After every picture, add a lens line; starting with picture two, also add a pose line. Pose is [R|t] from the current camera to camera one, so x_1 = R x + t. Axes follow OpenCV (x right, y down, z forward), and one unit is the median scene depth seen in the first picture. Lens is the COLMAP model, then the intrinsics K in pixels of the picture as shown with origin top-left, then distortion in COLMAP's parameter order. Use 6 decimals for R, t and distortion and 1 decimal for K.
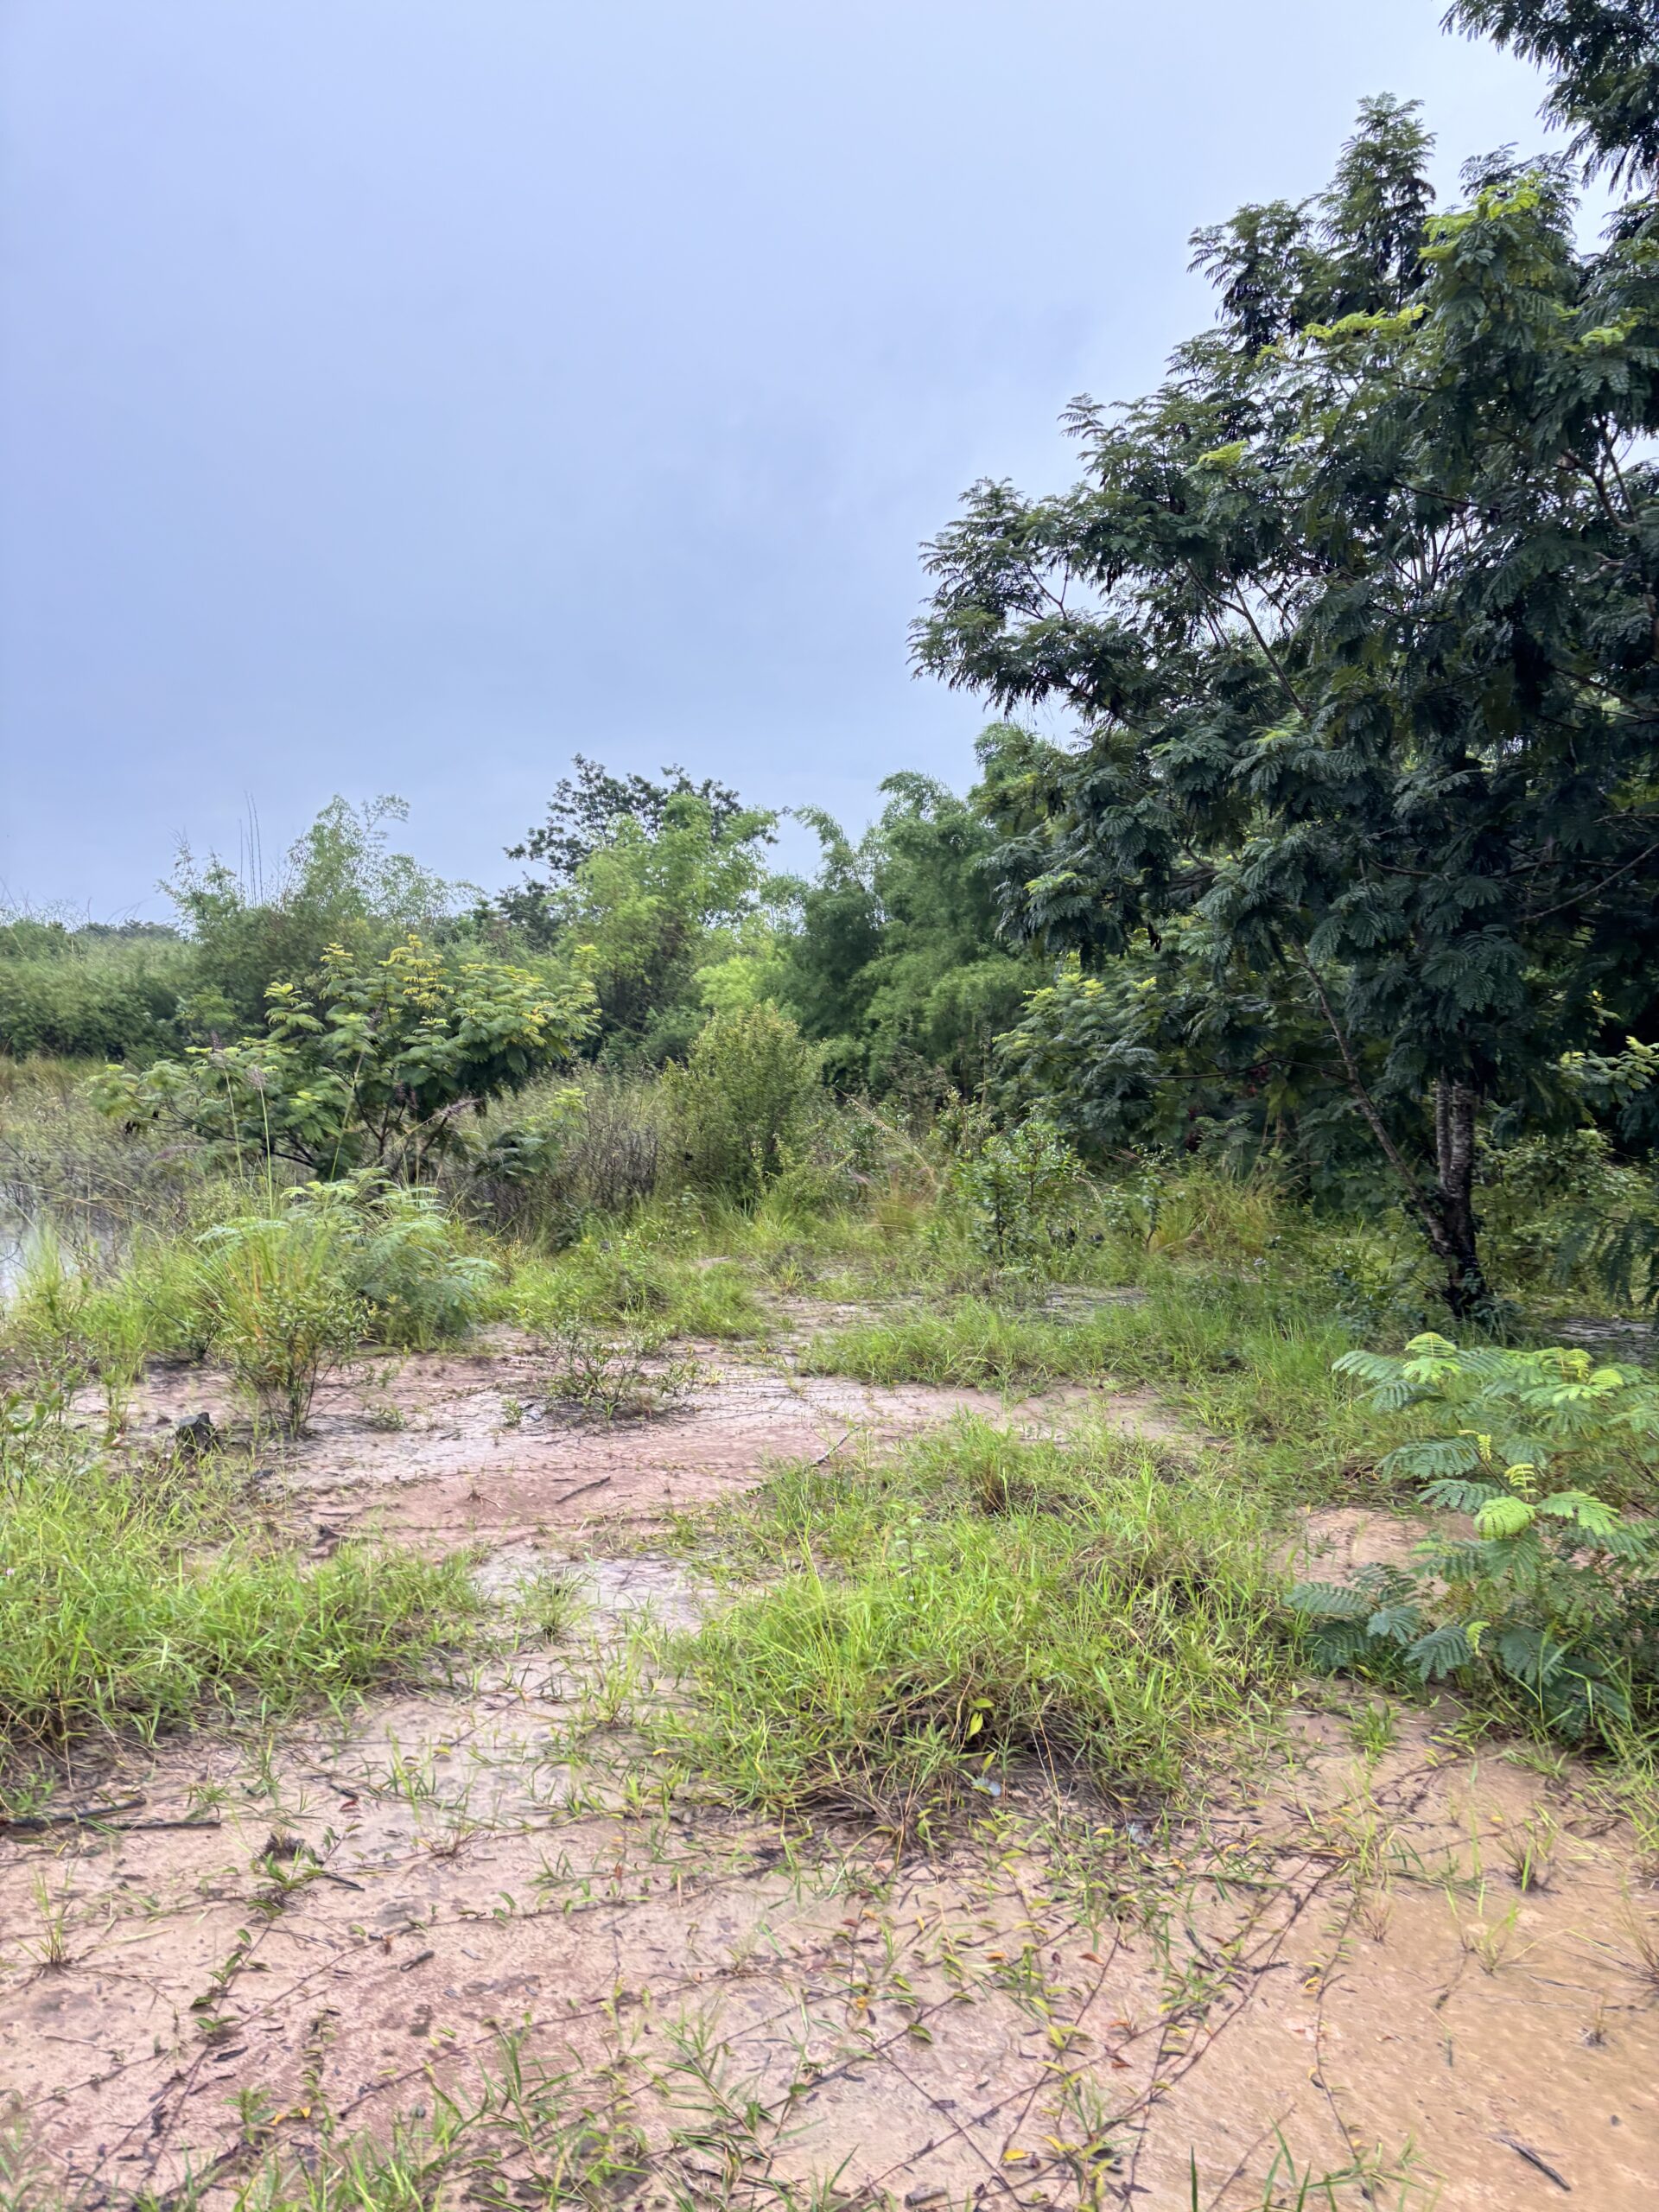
lens RADIAL K [[1655.1, 0, 832.5], [0, 1655.1, 1124.2], [0, 0, 1]] dist [0.083031, -0.081688]
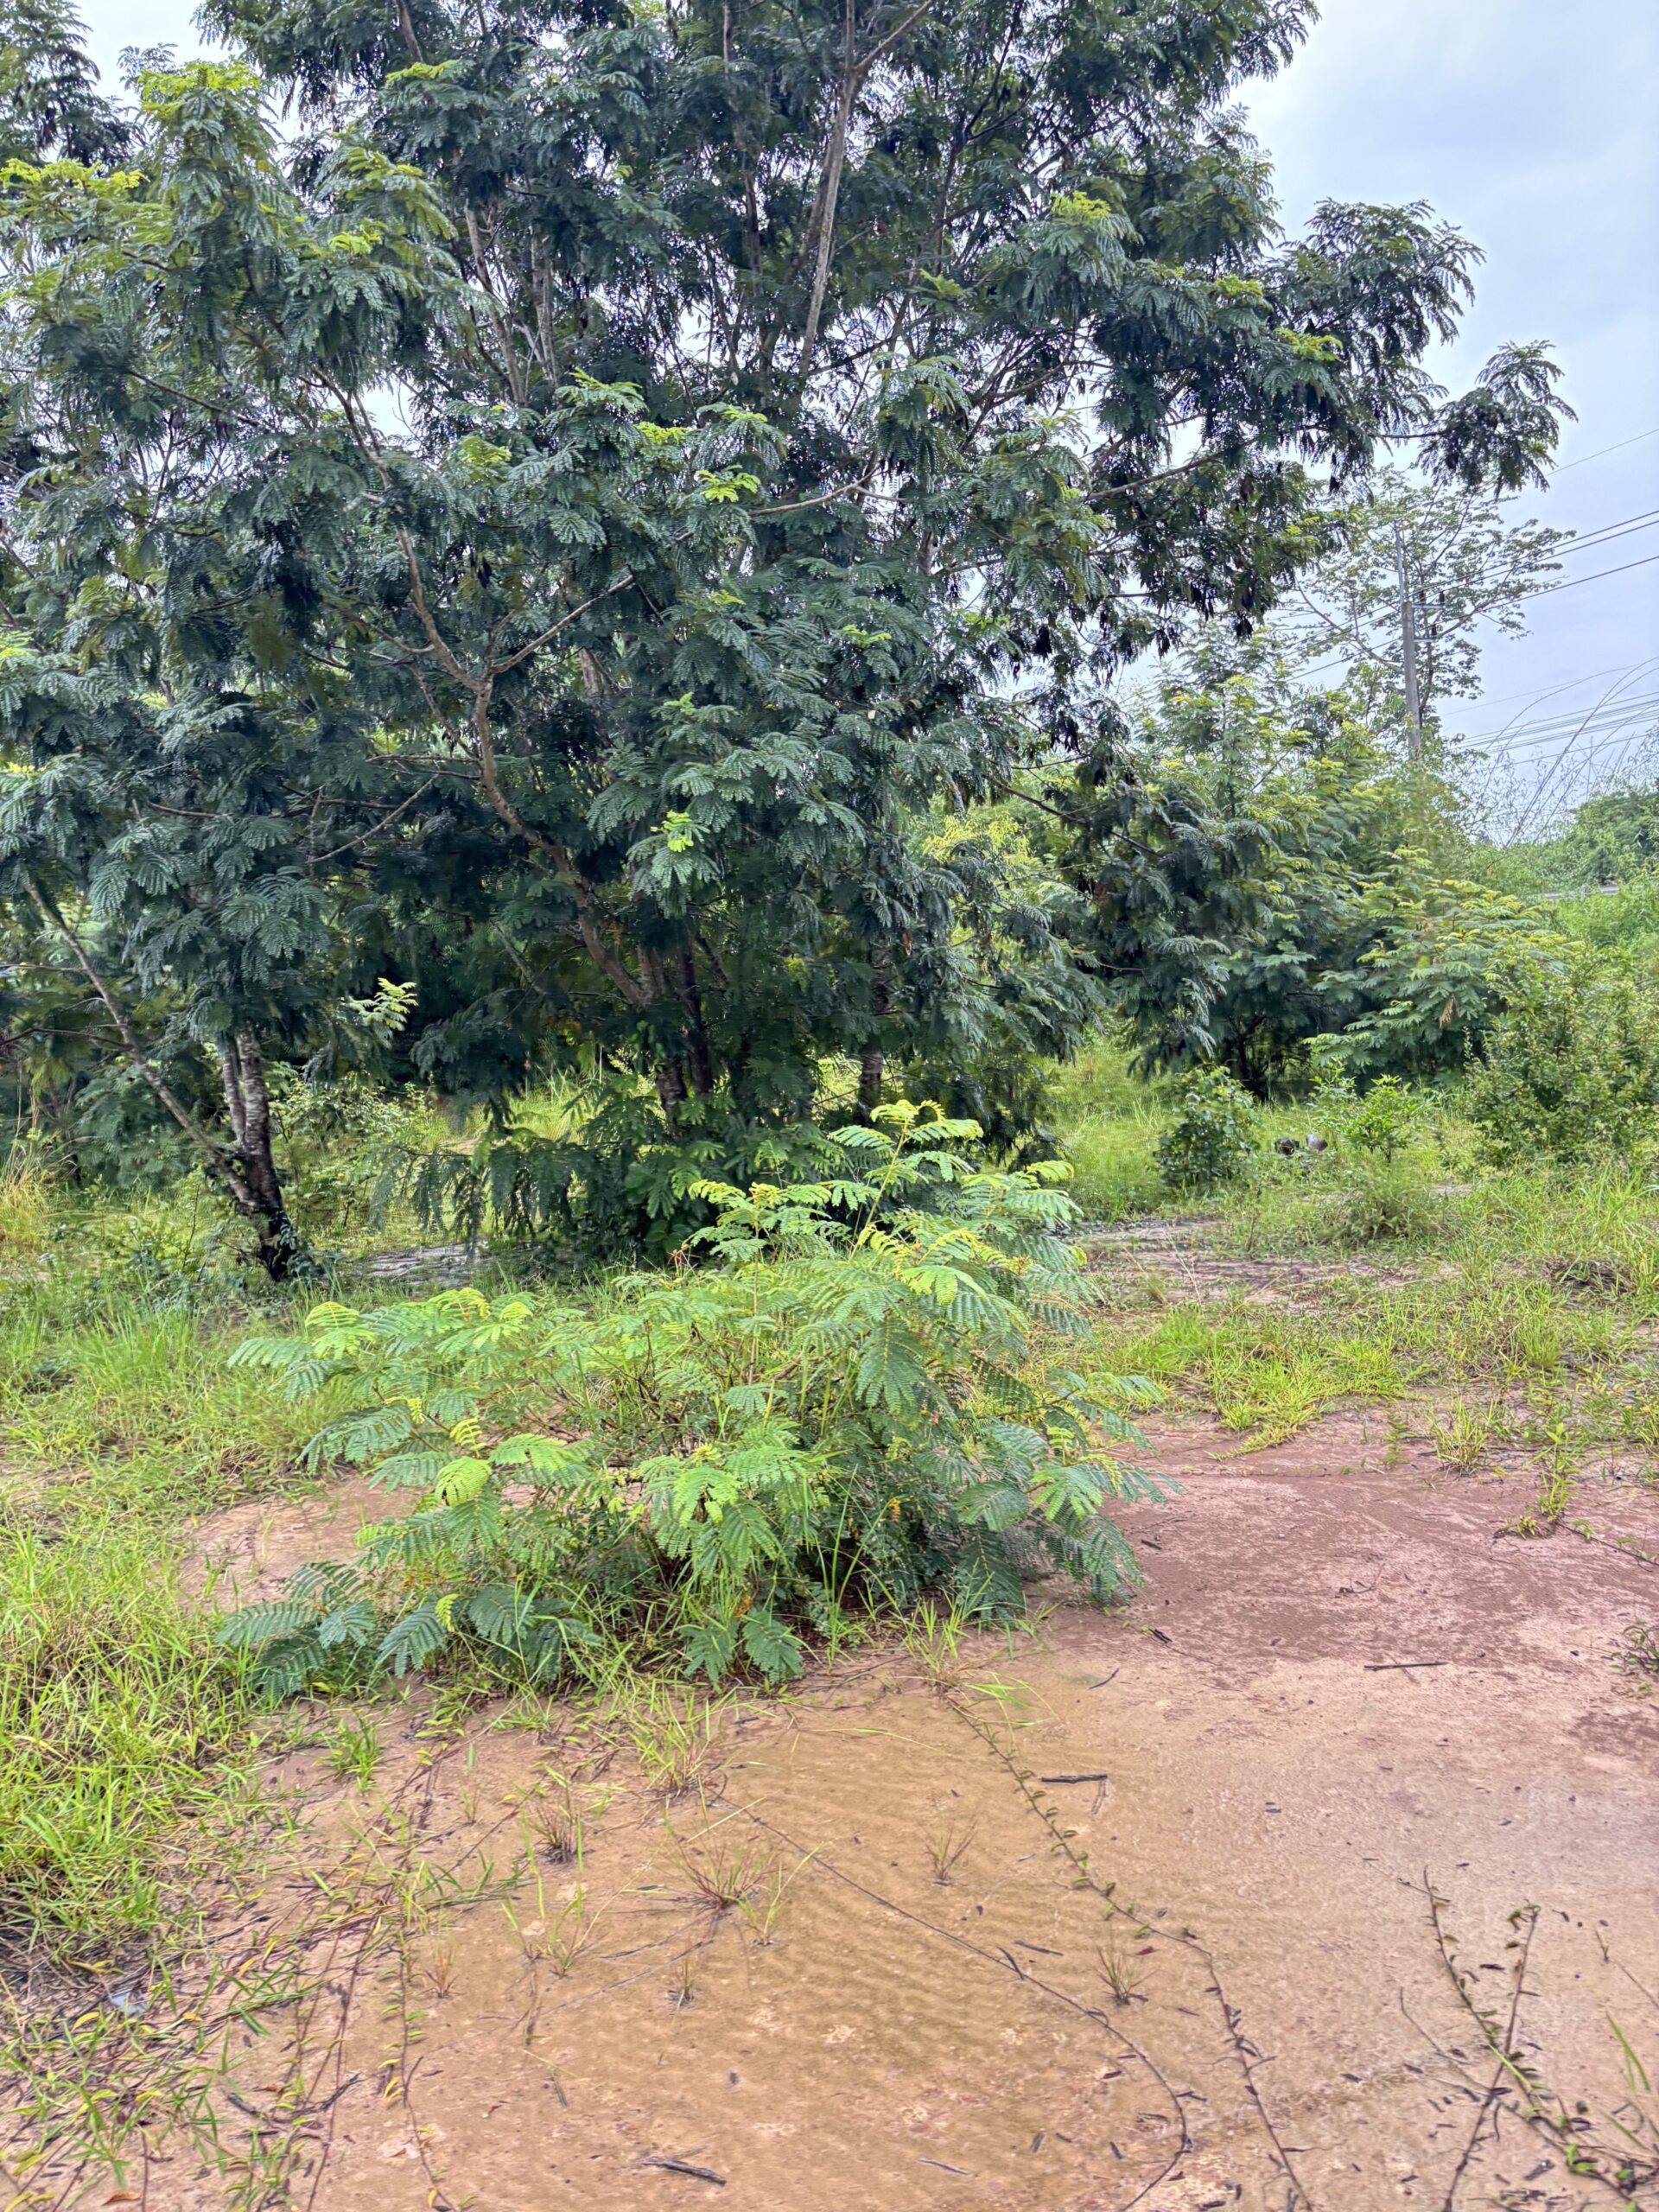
lens RADIAL K [[1660.7, 0, 829.5], [0, 1660.7, 1106.0], [0, 0, 1]] dist [0.066510, -0.067238]
pose [[0.744574, -0.123270, 0.656059, -0.022446], [0.113614, 0.991864, 0.057422, -0.003369], [-0.657800, 0.031782, 0.752522, 0.087068]]
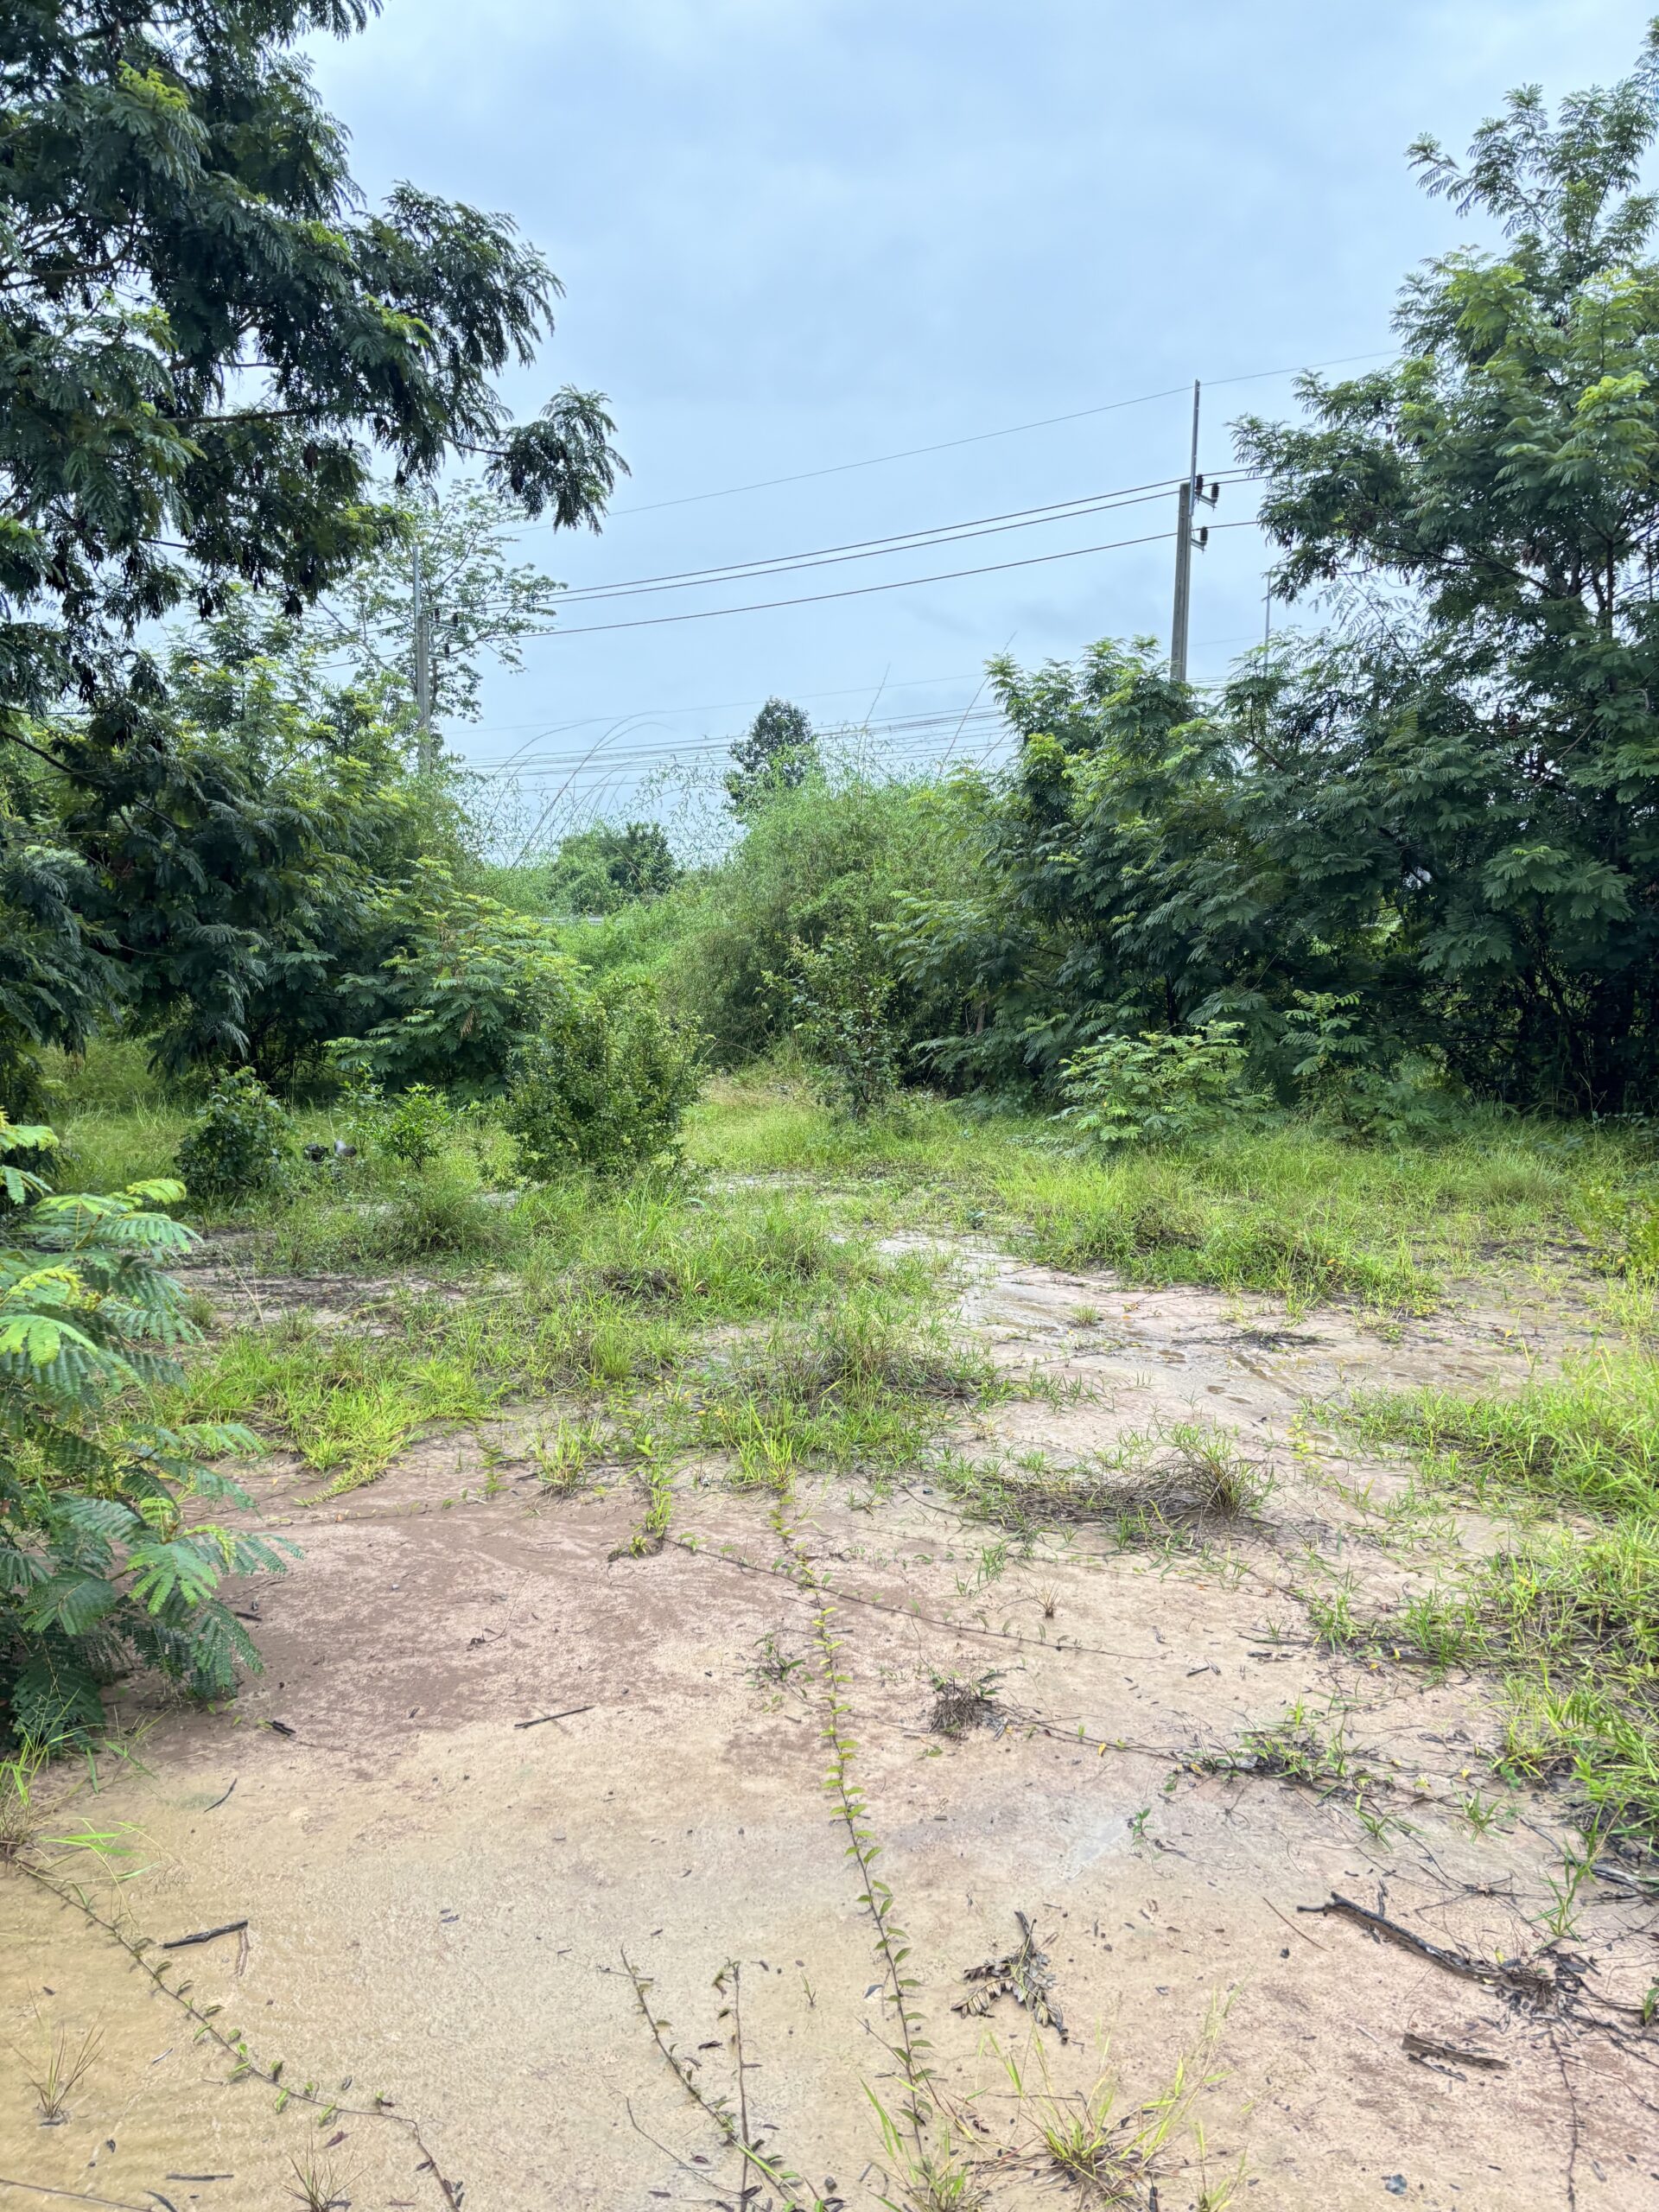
lens RADIAL K [[1660.7, 0, 829.5], [0, 1660.7, 1106.0], [0, 0, 1]] dist [0.066510, -0.067238]
pose [[0.252228, -0.104502, 0.962008, -0.005434], [0.028574, 0.994522, 0.100542, -0.007919], [-0.967246, 0.002129, 0.253833, 0.164511]]
